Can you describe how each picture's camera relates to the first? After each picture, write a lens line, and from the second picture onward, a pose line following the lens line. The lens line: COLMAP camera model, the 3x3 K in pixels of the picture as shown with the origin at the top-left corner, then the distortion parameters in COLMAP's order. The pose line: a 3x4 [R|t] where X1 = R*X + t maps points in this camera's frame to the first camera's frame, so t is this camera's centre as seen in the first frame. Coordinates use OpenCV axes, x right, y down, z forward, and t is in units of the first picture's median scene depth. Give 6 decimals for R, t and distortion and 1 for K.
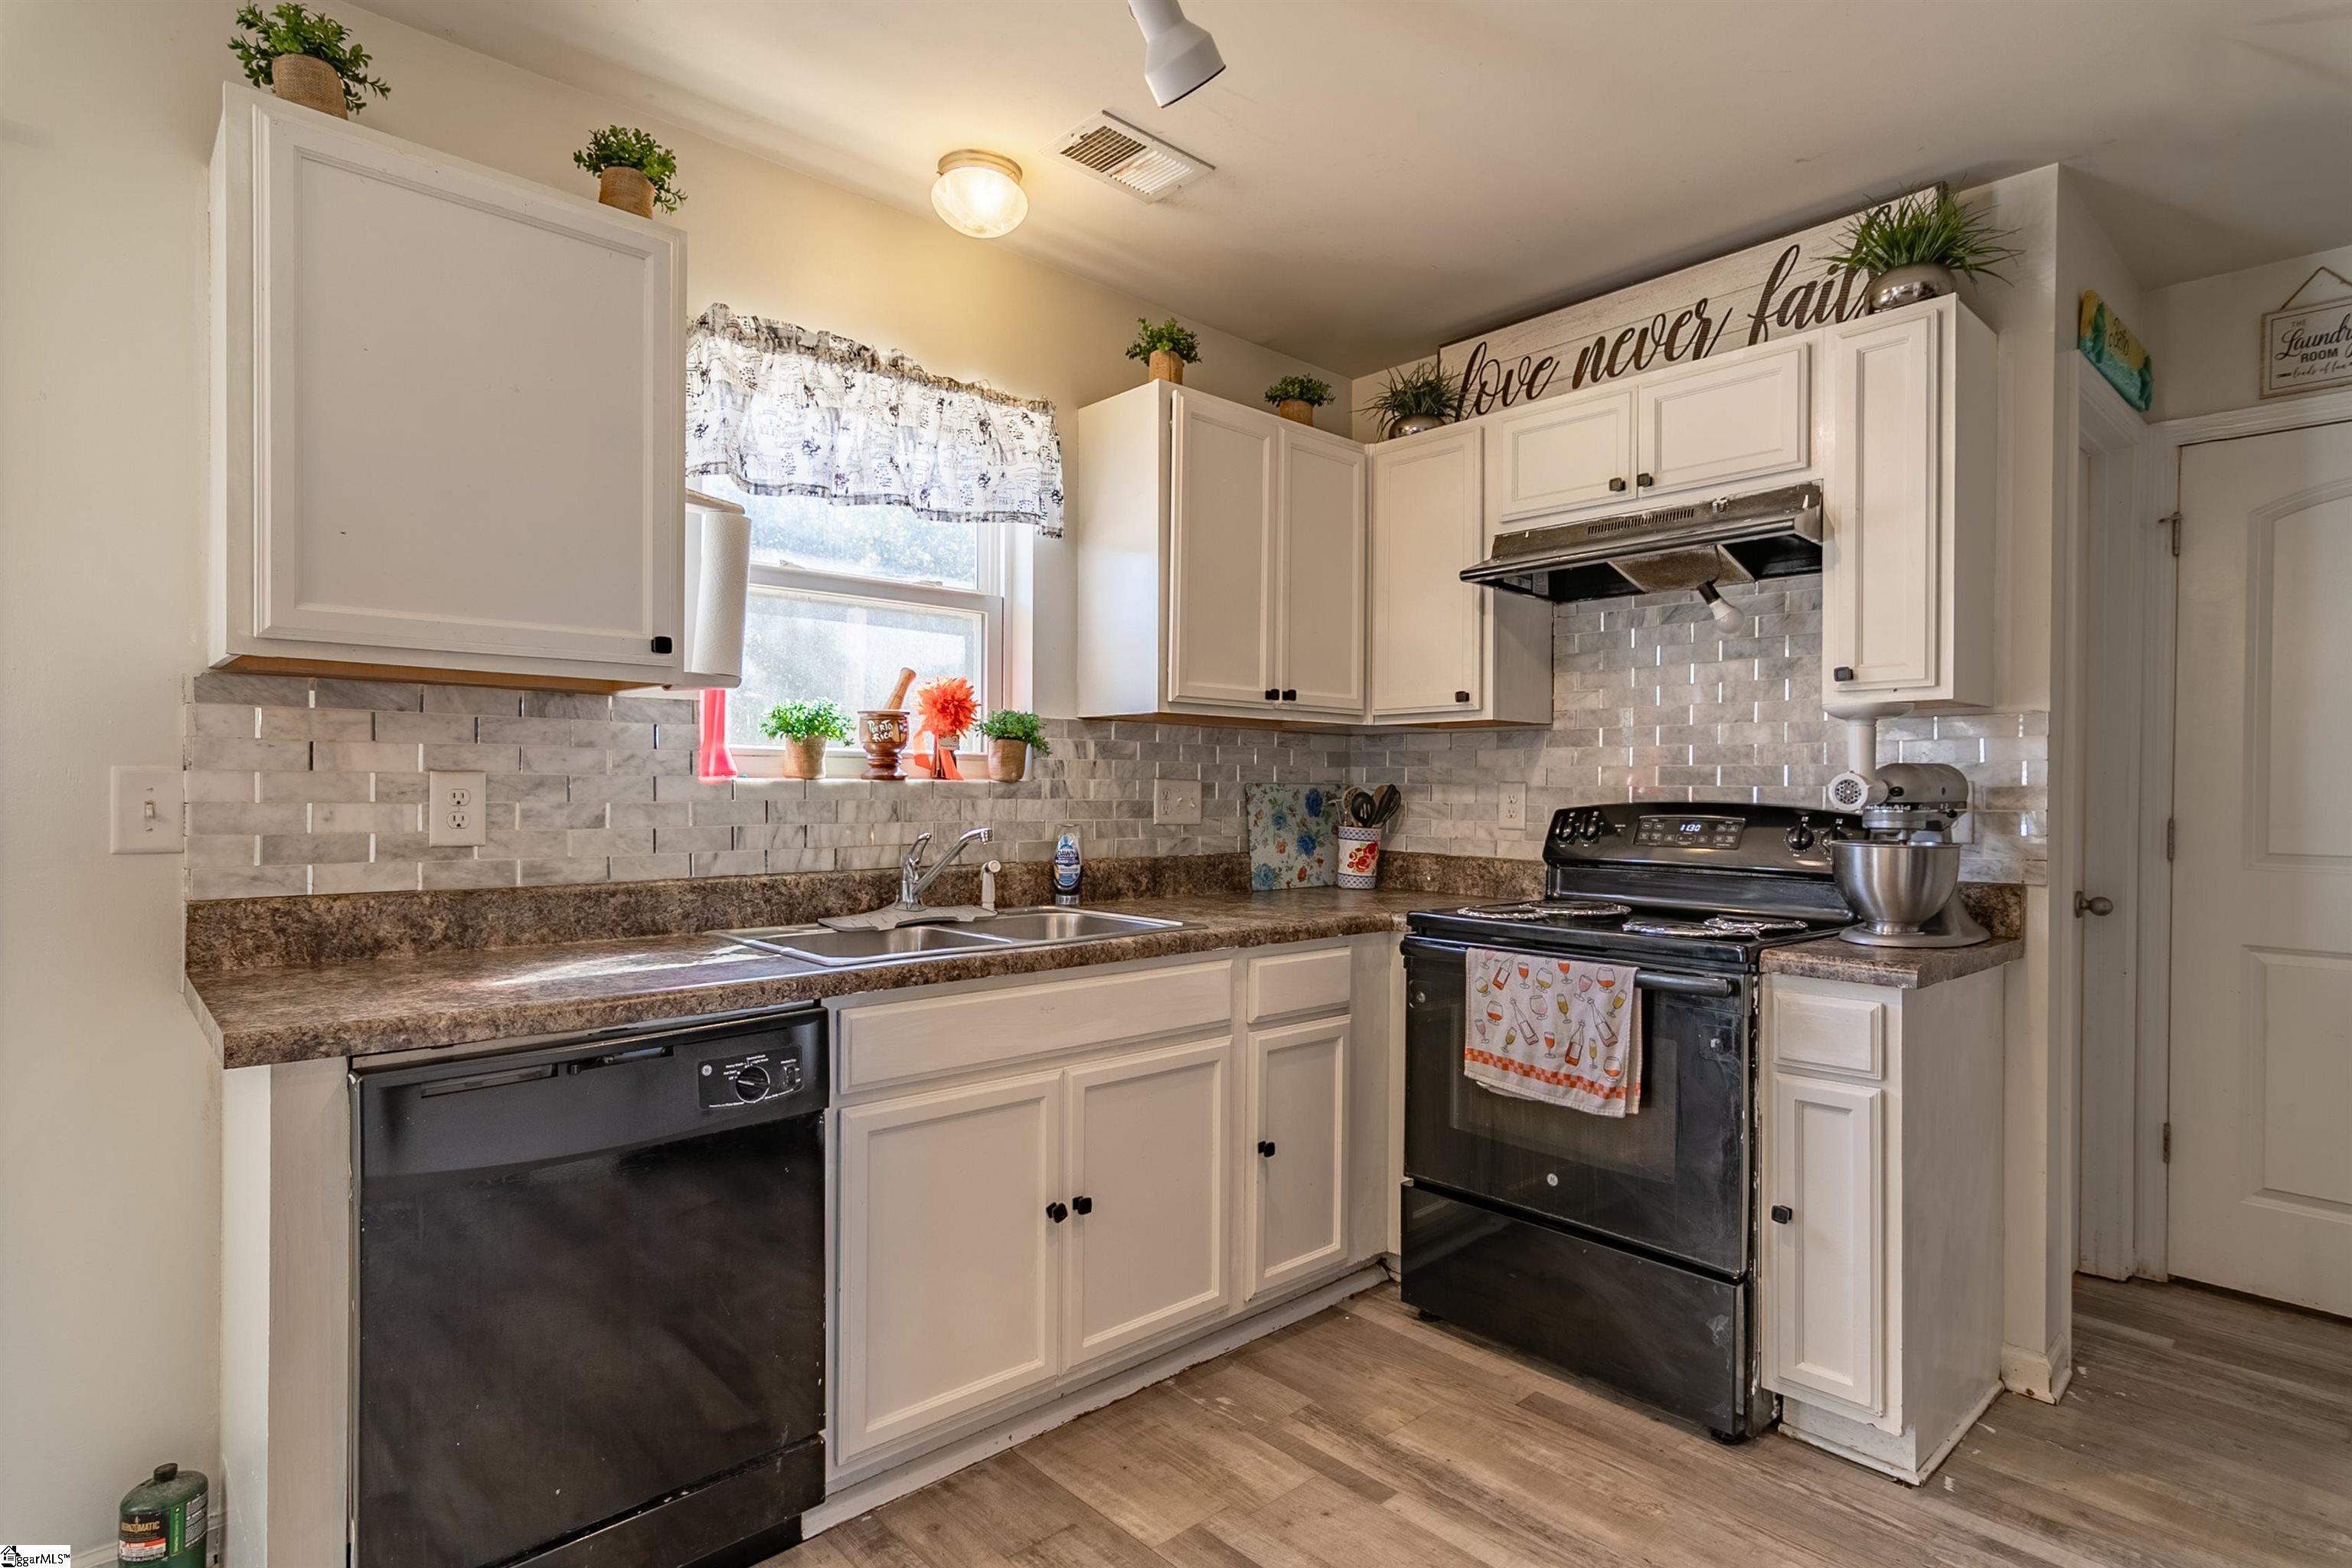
lens RADIAL K [[1212.5, 0, 1232.9], [0, 1212.5, 819.4], [0, 0, 1]] dist [0.000579, 0.008540]
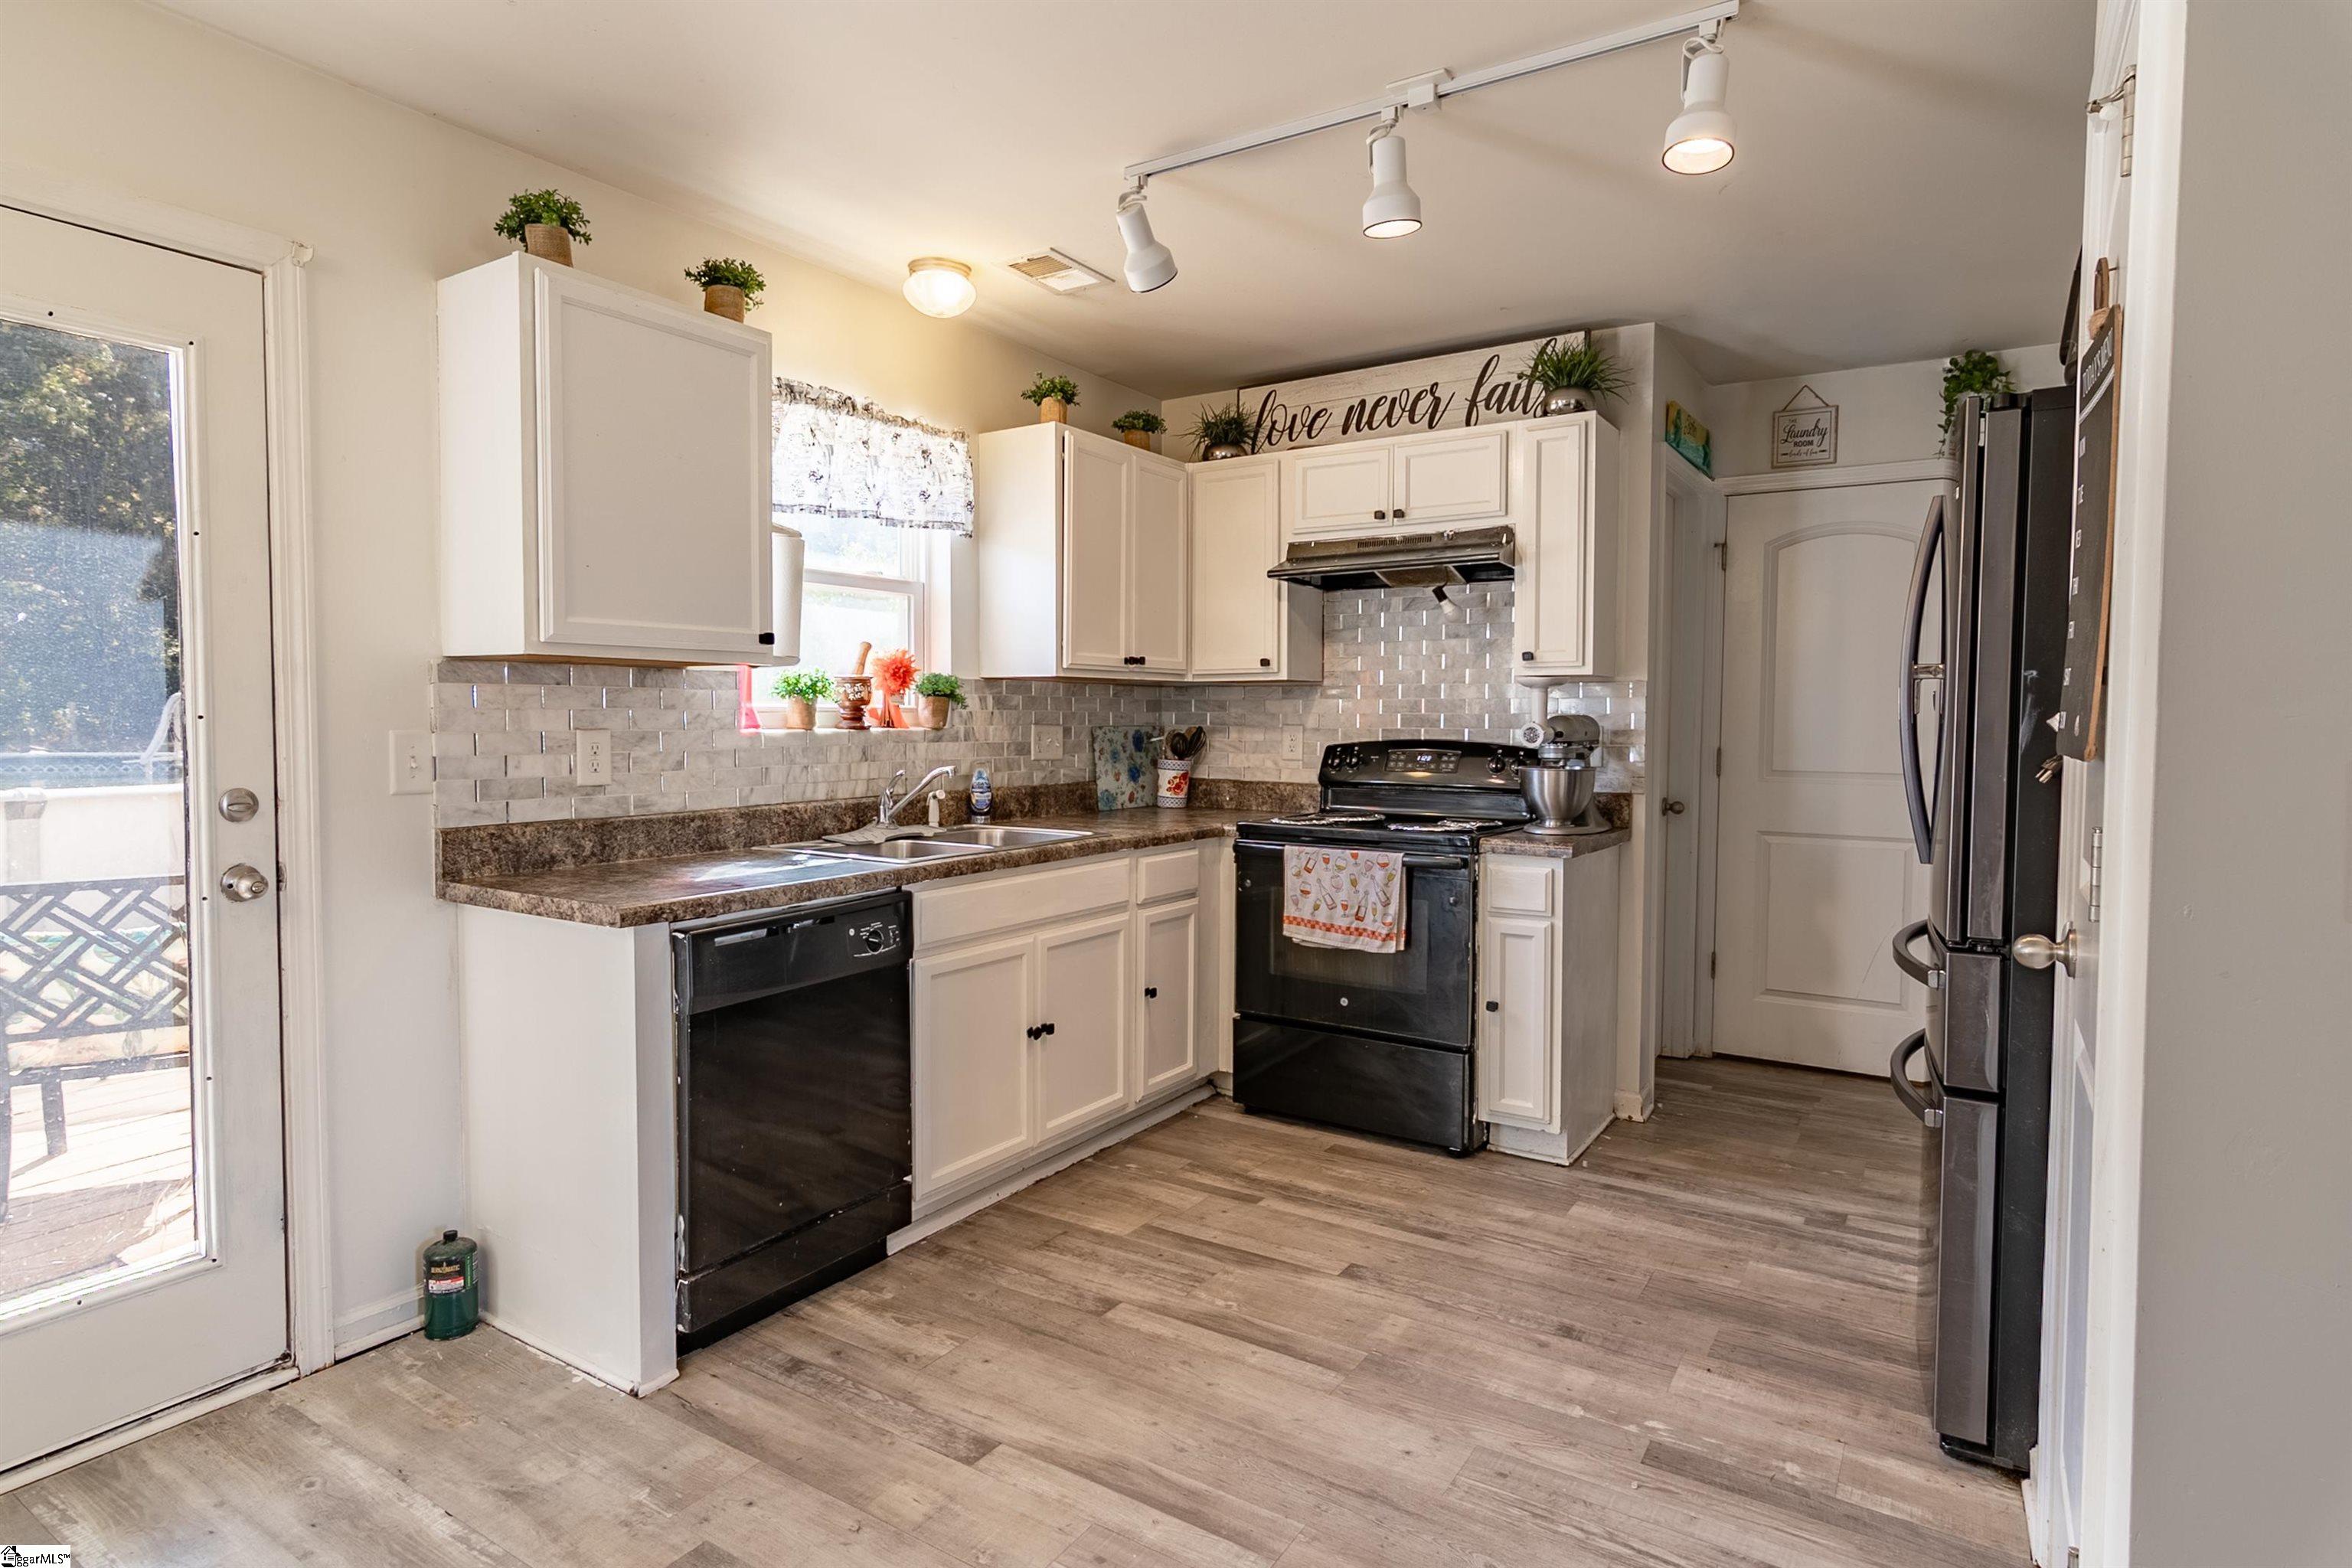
lens RADIAL K [[1212.5, 0, 1232.9], [0, 1212.5, 819.4], [0, 0, 1]] dist [0.000579, 0.008540]
pose [[0.966868, -0.024689, 0.254082, -0.235187], [0.009329, 0.998065, 0.061482, -0.012788], [-0.255108, -0.057074, 0.965227, -0.367600]]
